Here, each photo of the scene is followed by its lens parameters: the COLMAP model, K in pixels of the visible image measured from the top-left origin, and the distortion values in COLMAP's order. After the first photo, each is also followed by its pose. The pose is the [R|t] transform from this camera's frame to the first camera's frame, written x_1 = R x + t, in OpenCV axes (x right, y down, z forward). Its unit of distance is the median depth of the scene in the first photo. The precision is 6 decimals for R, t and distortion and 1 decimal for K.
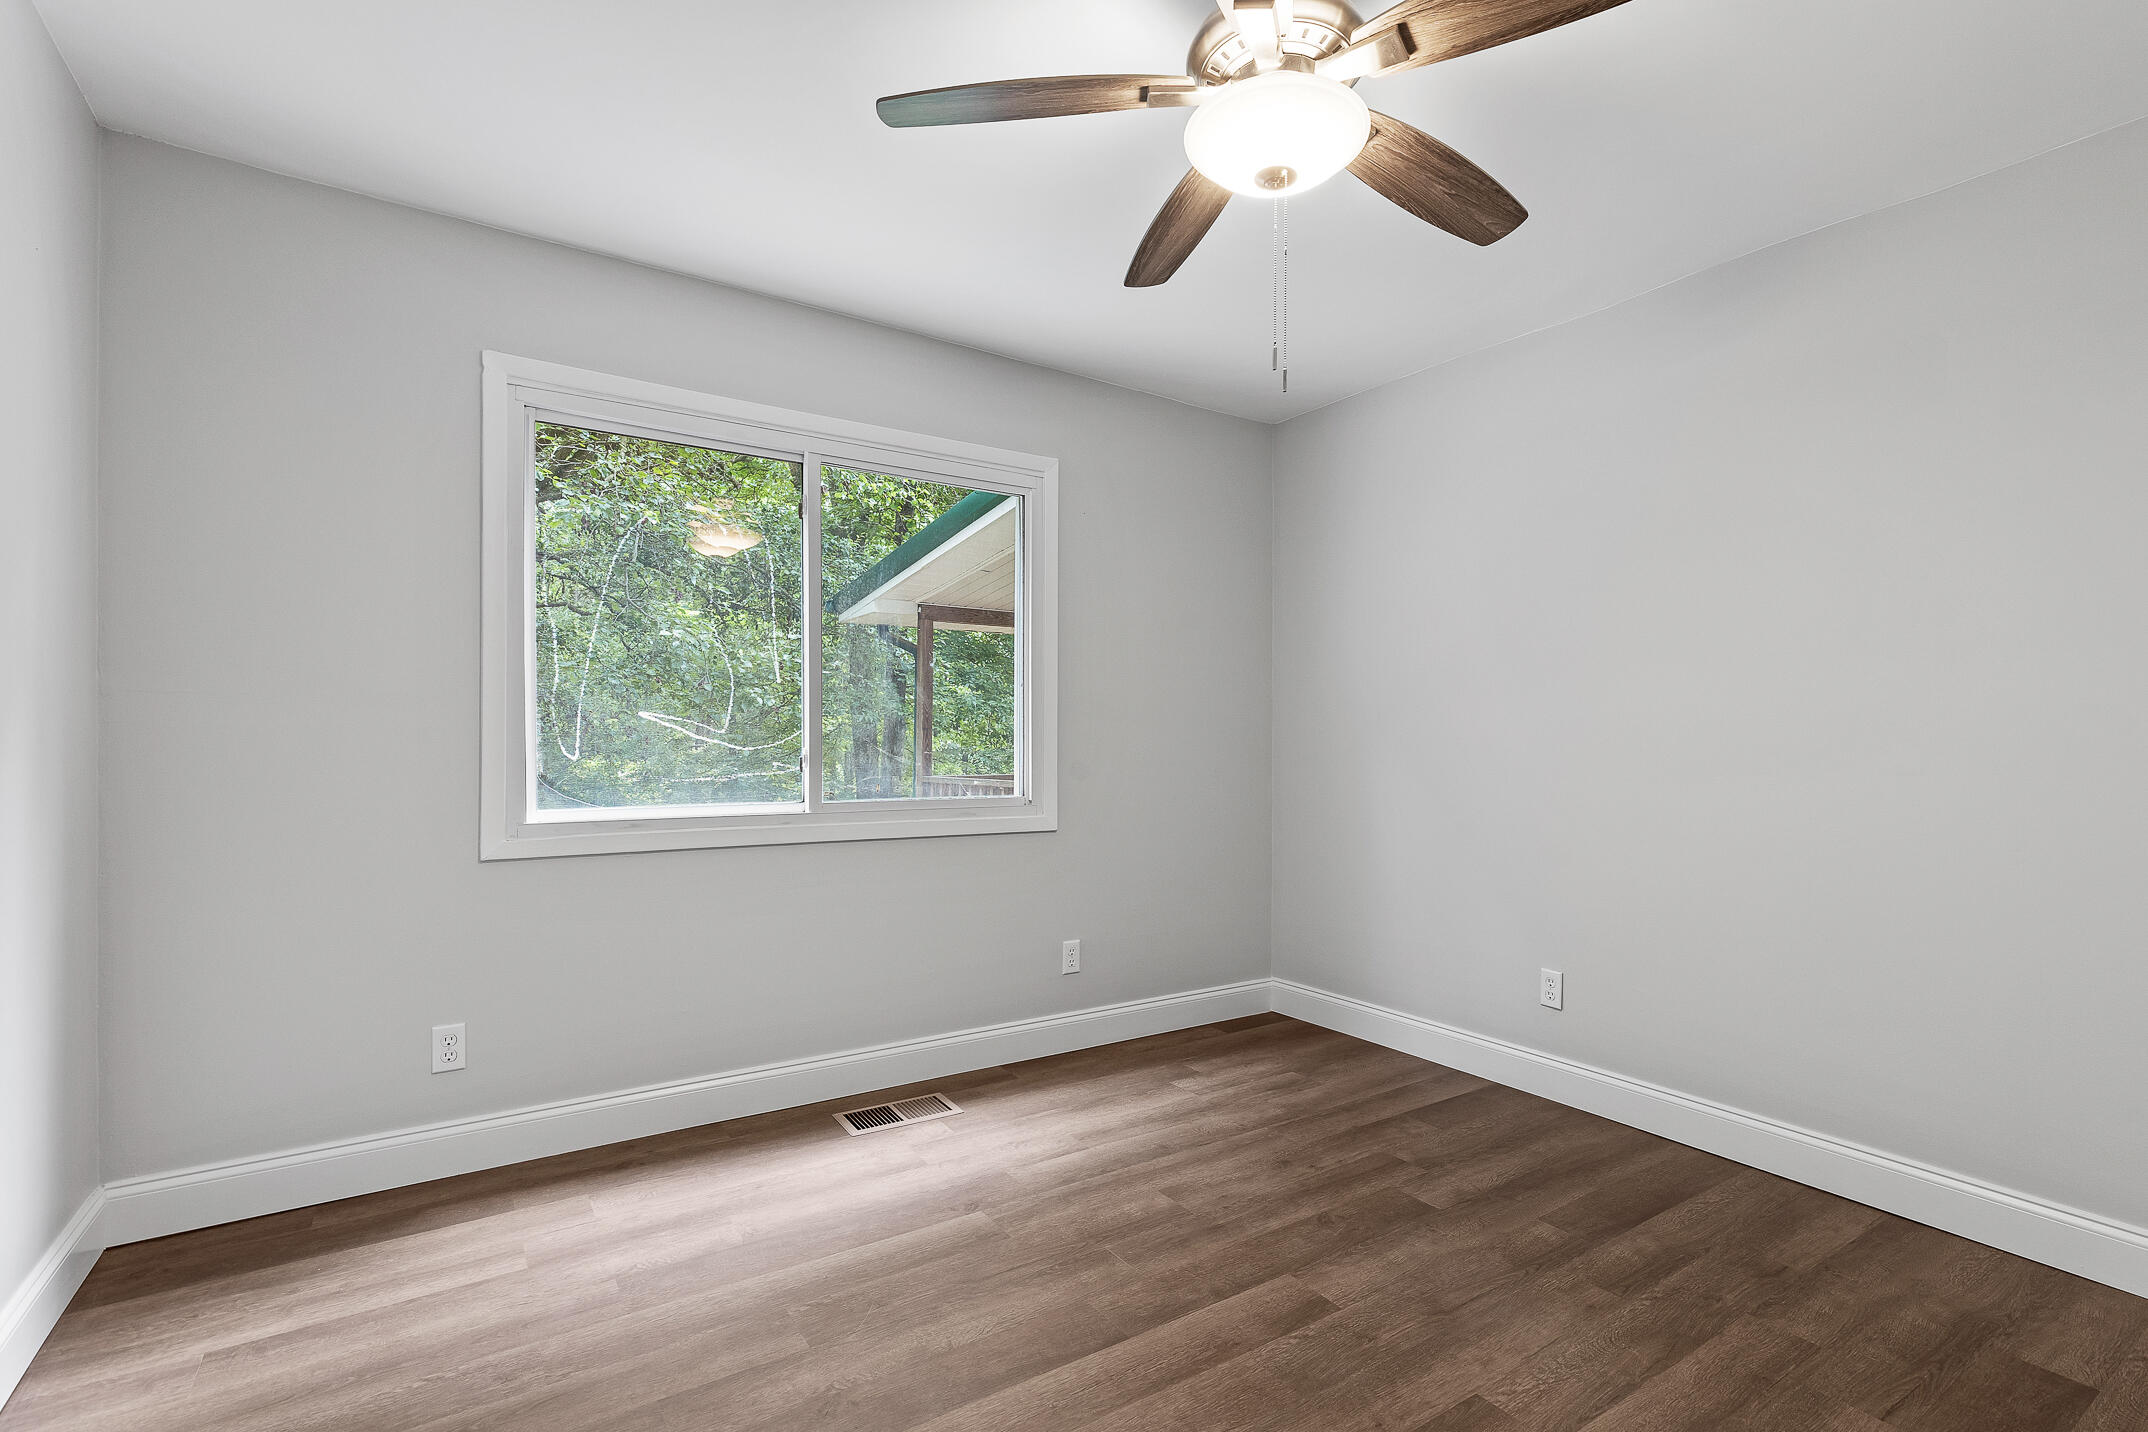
lens RADIAL K [[965.4, 0, 1082.5], [0, 965.4, 732.9], [0, 0, 1]] dist [0.003070, 0.000276]
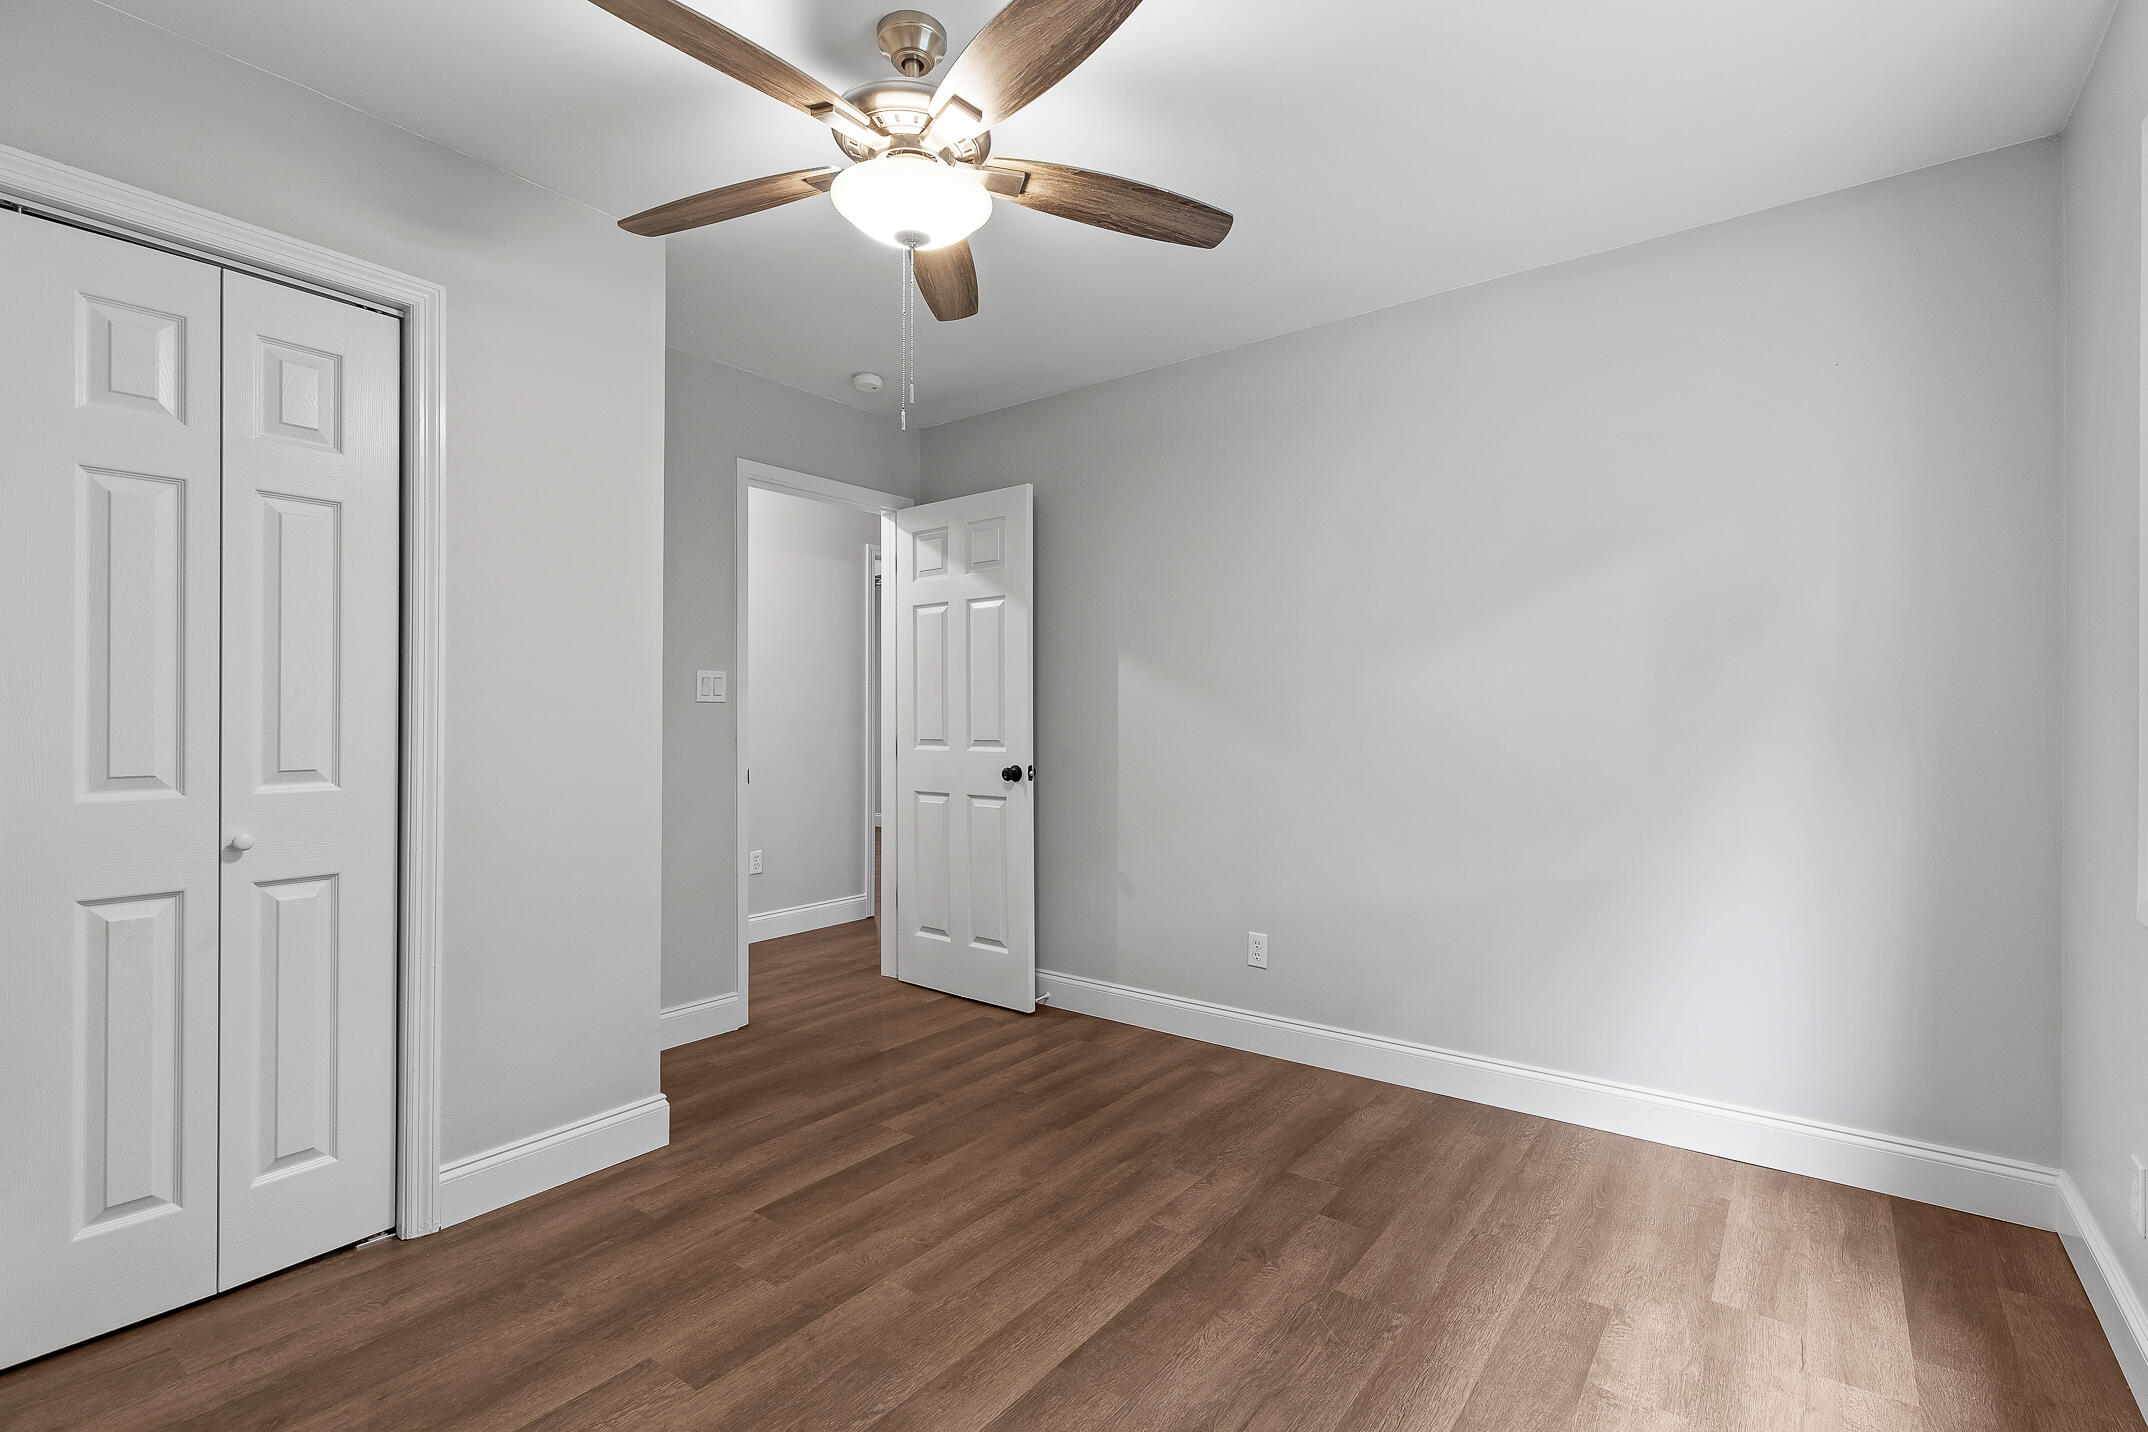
lens RADIAL K [[965.4, 0, 1088.9], [0, 965.4, 707.6], [0, 0, 1]] dist [0.003070, 0.000276]
pose [[-0.937981, -0.009806, -0.346547, 0.343716], [-0.005385, 0.999891, -0.013716, 0.002829], [0.346644, -0.010999, -0.937932, 1.859757]]
